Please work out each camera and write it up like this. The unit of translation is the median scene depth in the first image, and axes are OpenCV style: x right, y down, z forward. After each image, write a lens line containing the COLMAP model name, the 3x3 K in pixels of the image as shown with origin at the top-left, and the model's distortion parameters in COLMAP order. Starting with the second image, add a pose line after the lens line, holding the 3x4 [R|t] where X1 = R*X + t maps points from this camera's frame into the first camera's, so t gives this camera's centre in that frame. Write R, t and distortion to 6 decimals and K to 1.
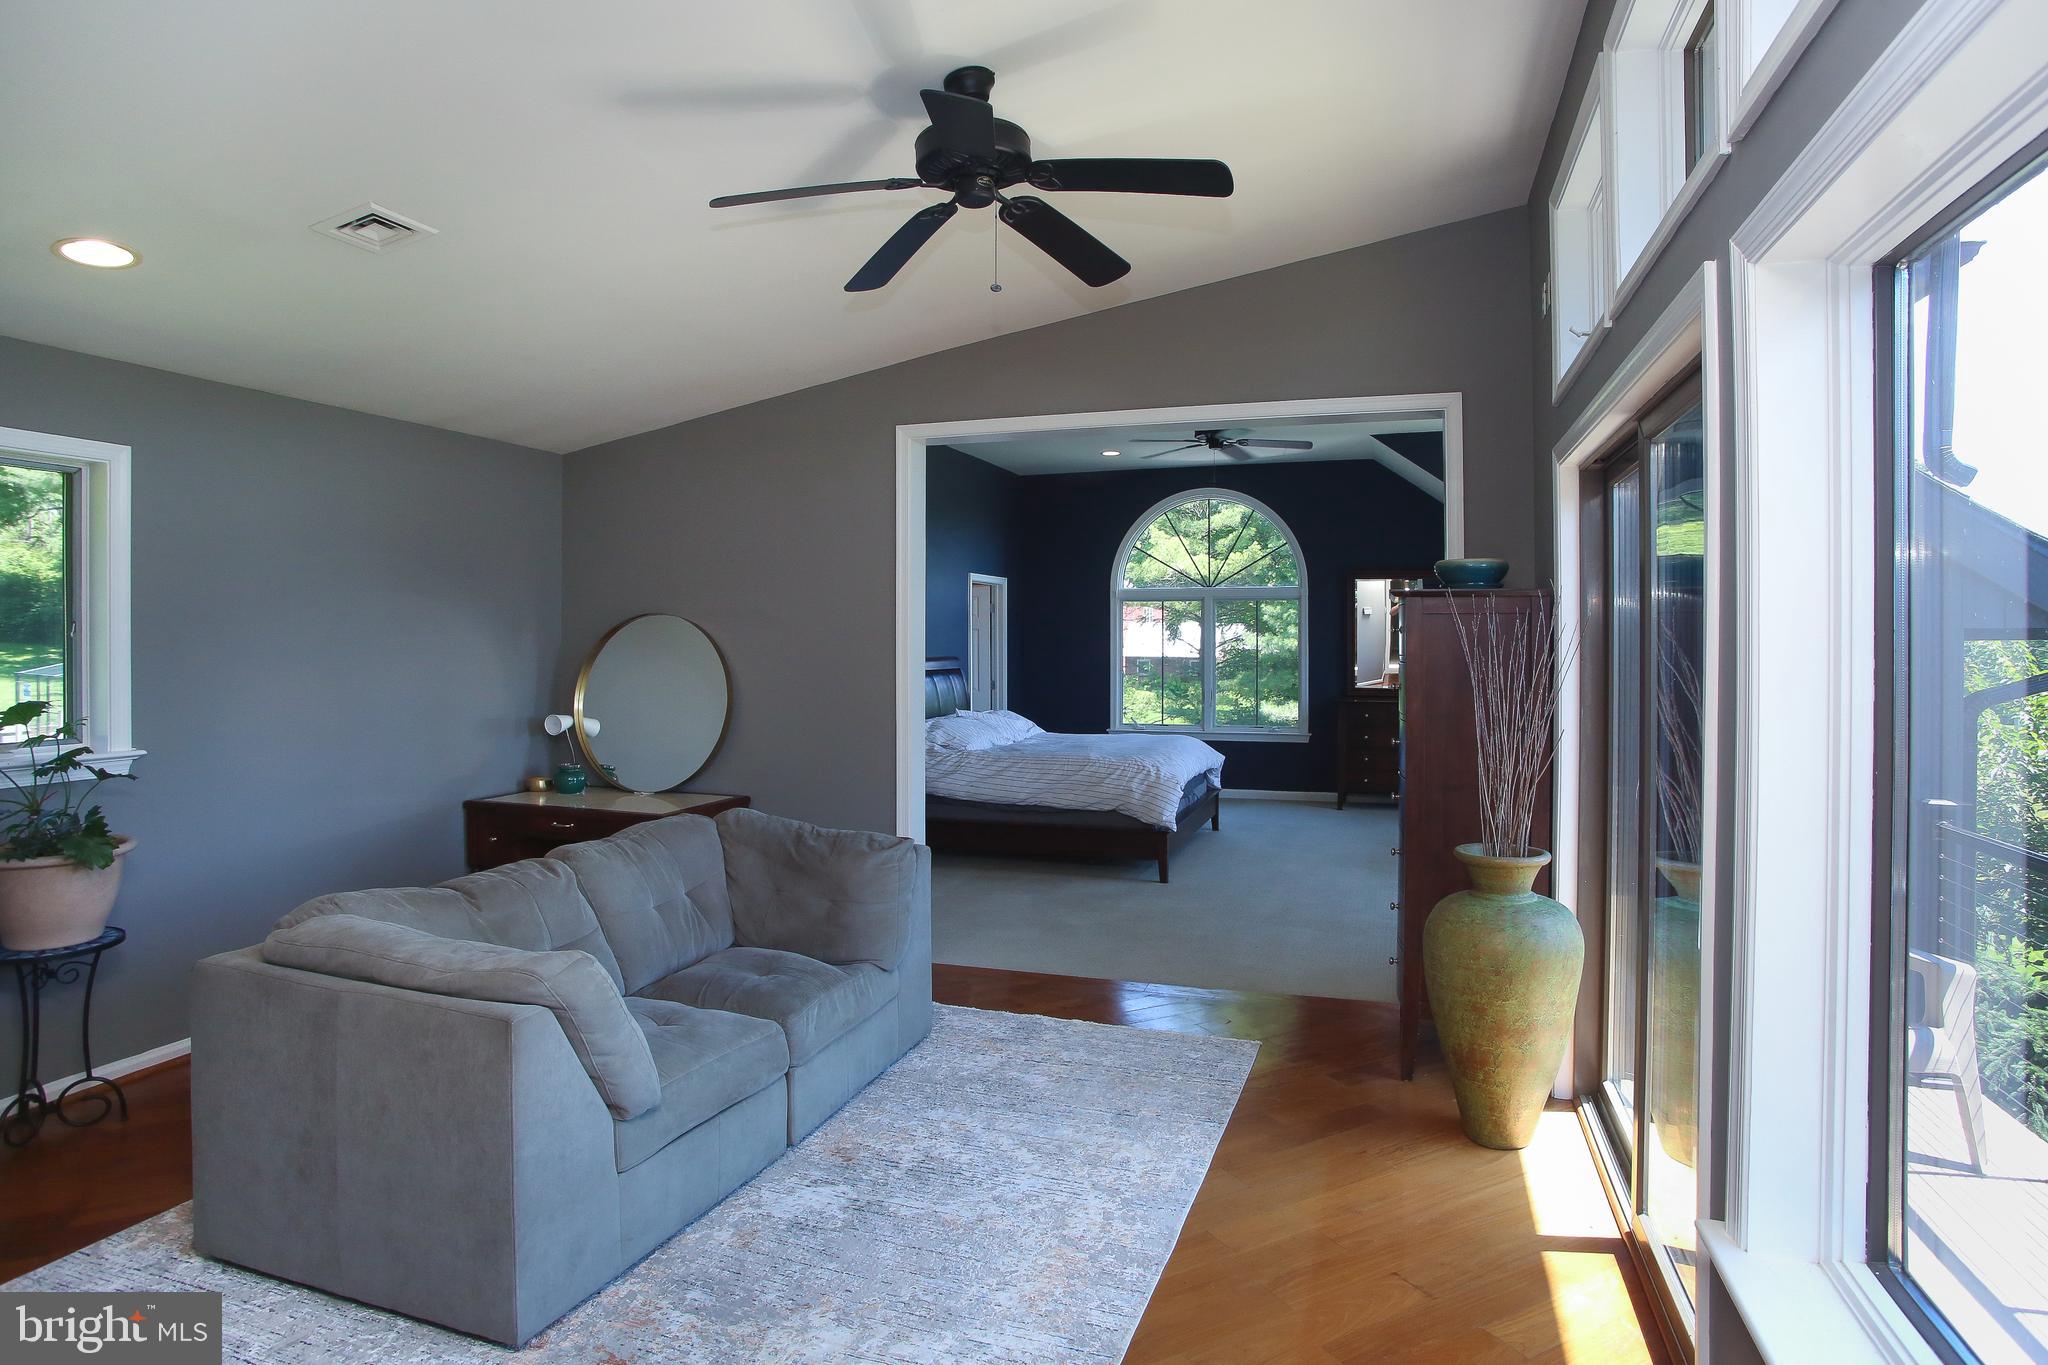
lens RADIAL K [[1131.9, 0, 973.5], [0, 1131.9, 670.7], [0, 0, 1]] dist [-0.109278, 0.051331]
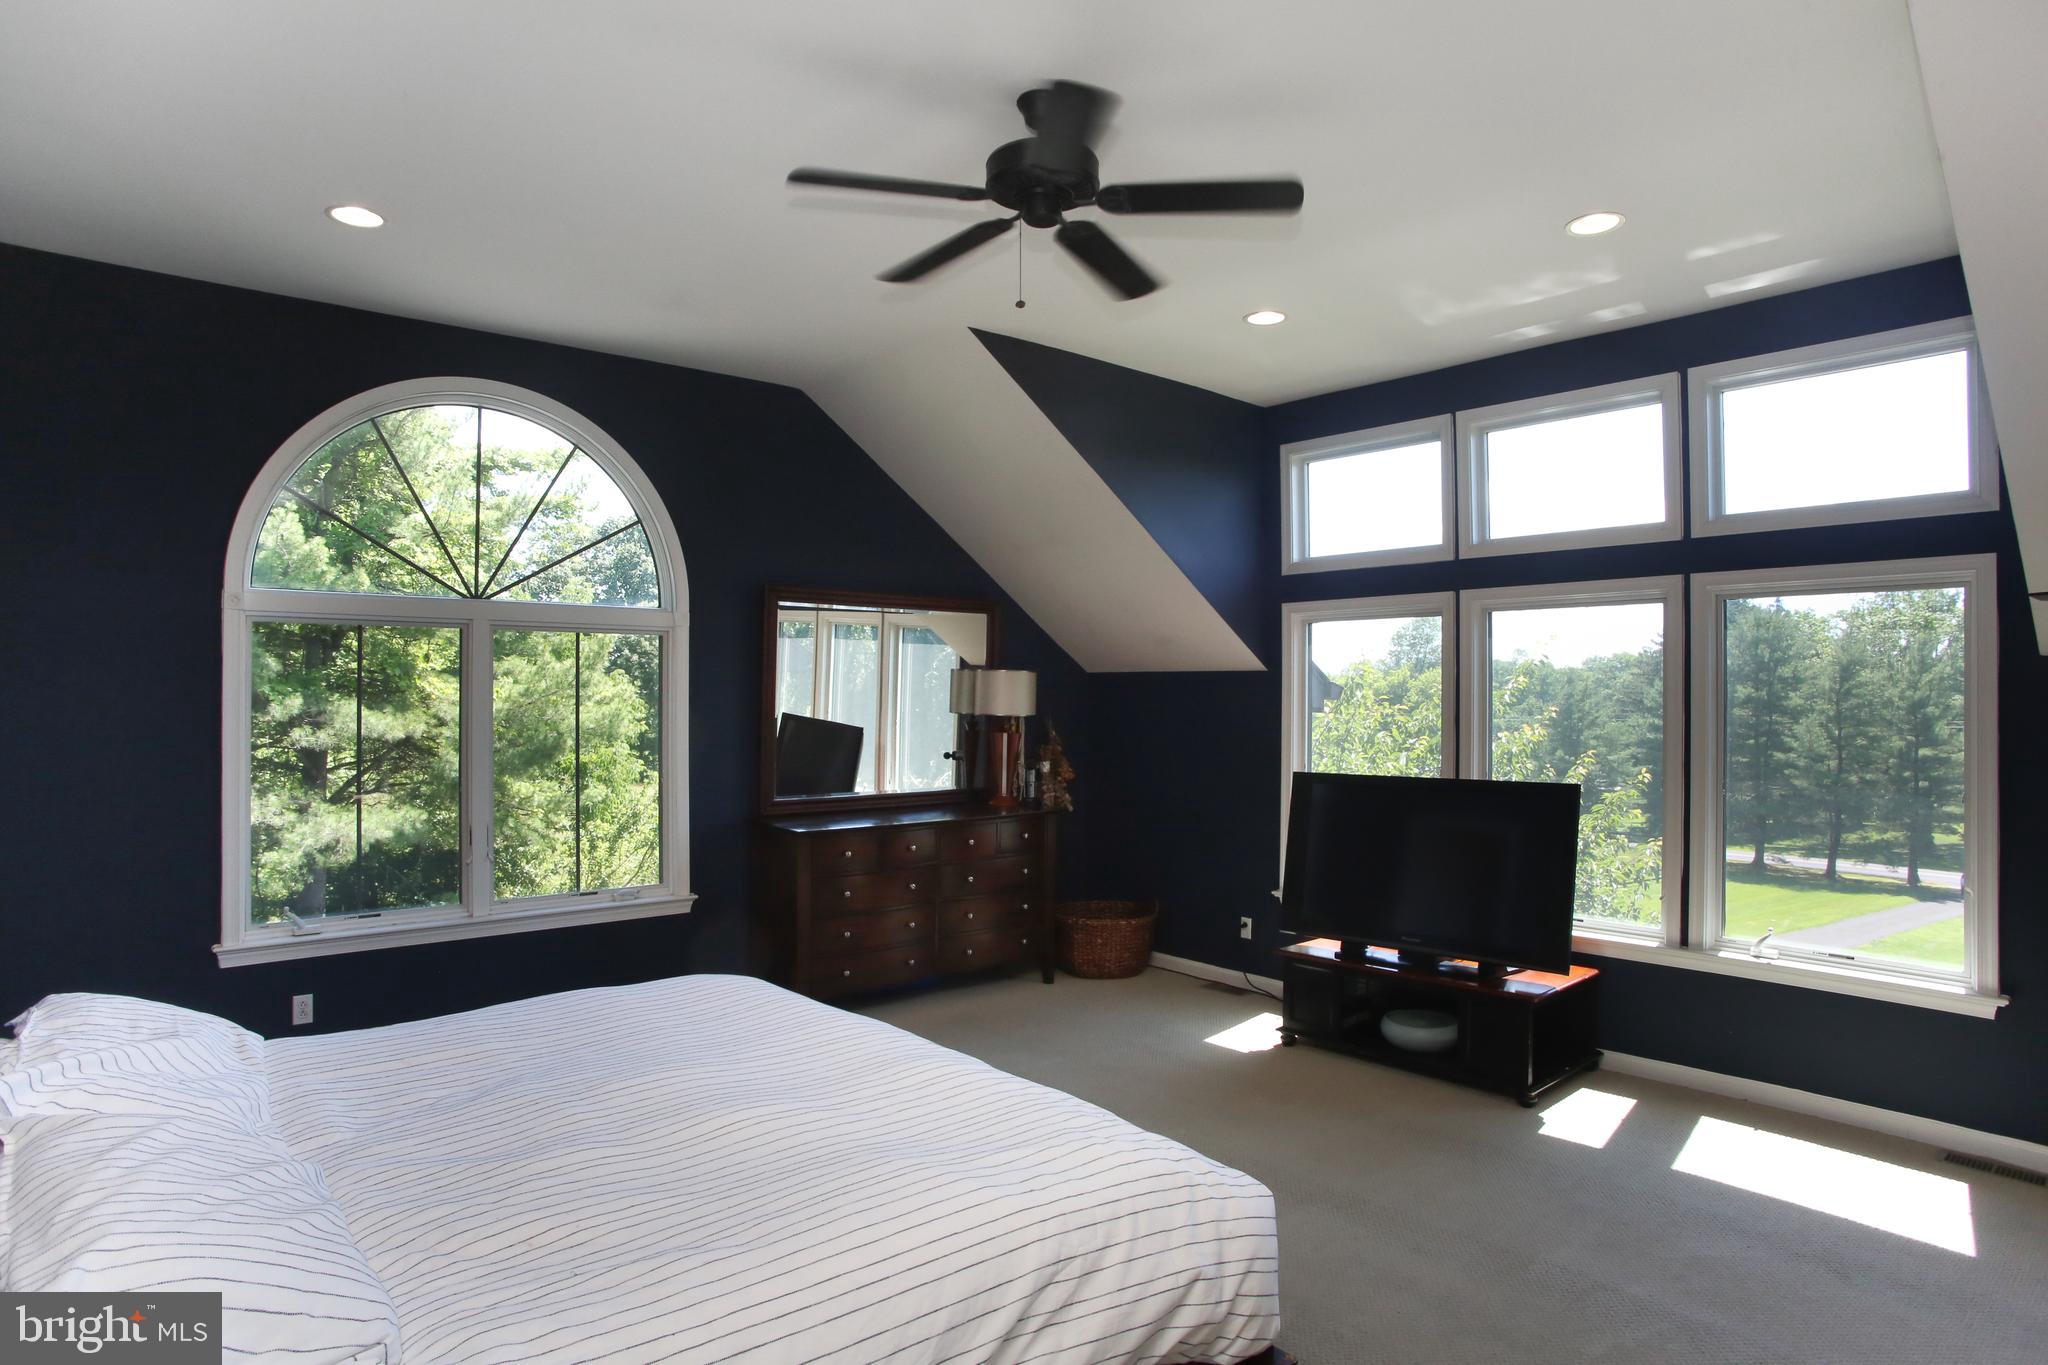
lens RADIAL K [[1131.9, 0, 973.5], [0, 1131.9, 670.7], [0, 0, 1]] dist [-0.109278, 0.051331]
pose [[0.476814, 0.018282, 0.878814, -0.088817], [0.021925, 0.999225, -0.032683, -0.025978], [-0.878731, 0.034851, 0.476044, 0.610180]]
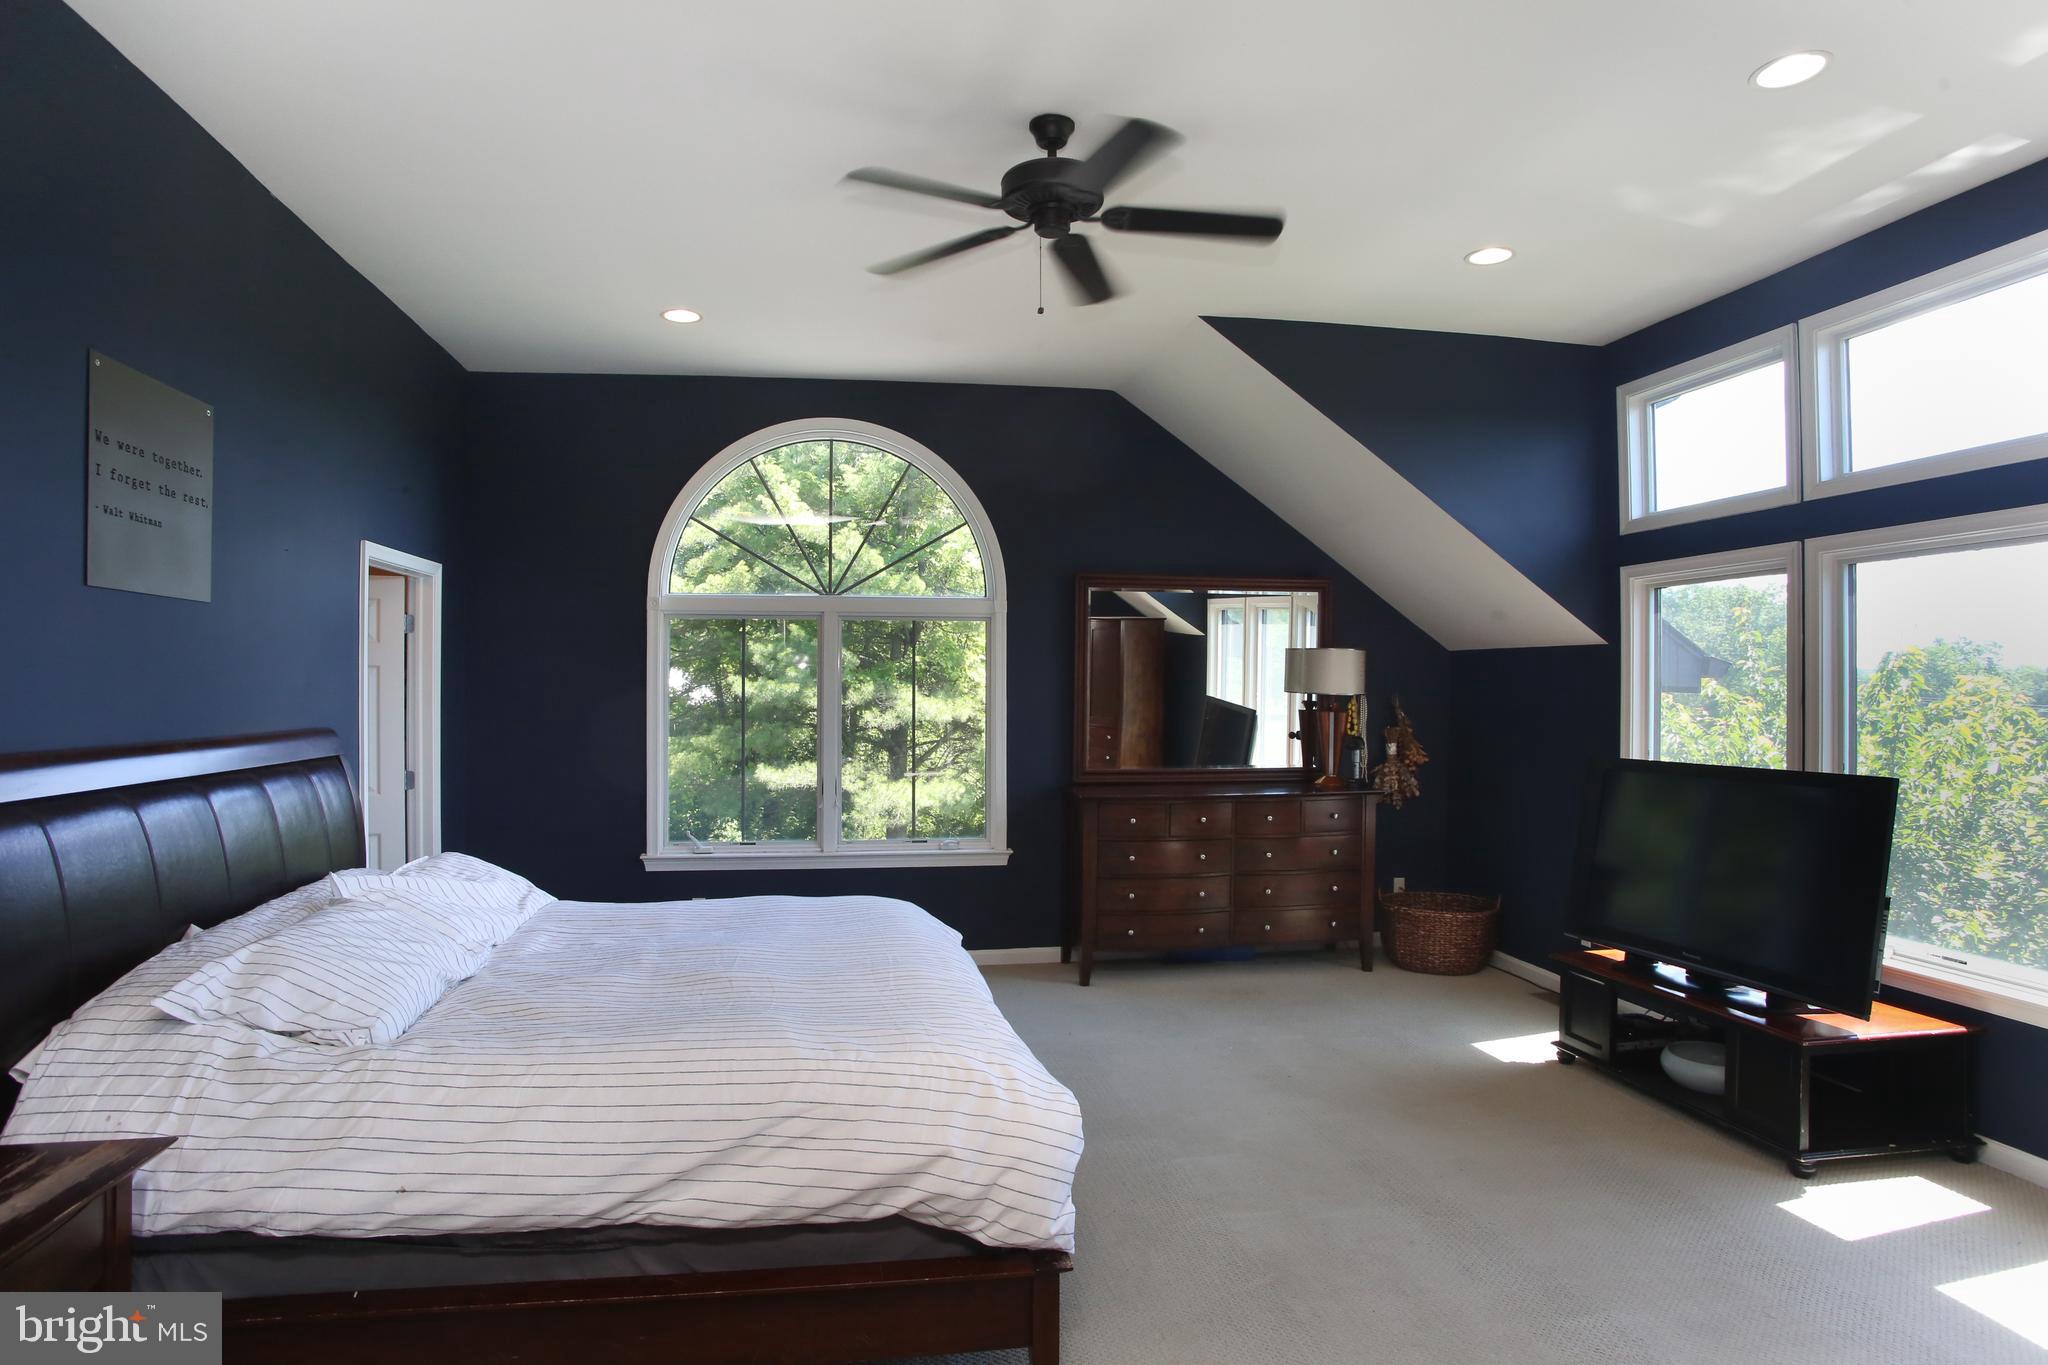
lens RADIAL K [[1131.9, 0, 973.5], [0, 1131.9, 670.7], [0, 0, 1]] dist [-0.109278, 0.051331]
pose [[0.866112, 0.011175, 0.499726, -0.010334], [0.008532, 0.999274, -0.037132, -0.014520], [-0.499778, 0.036424, 0.865387, 0.475907]]
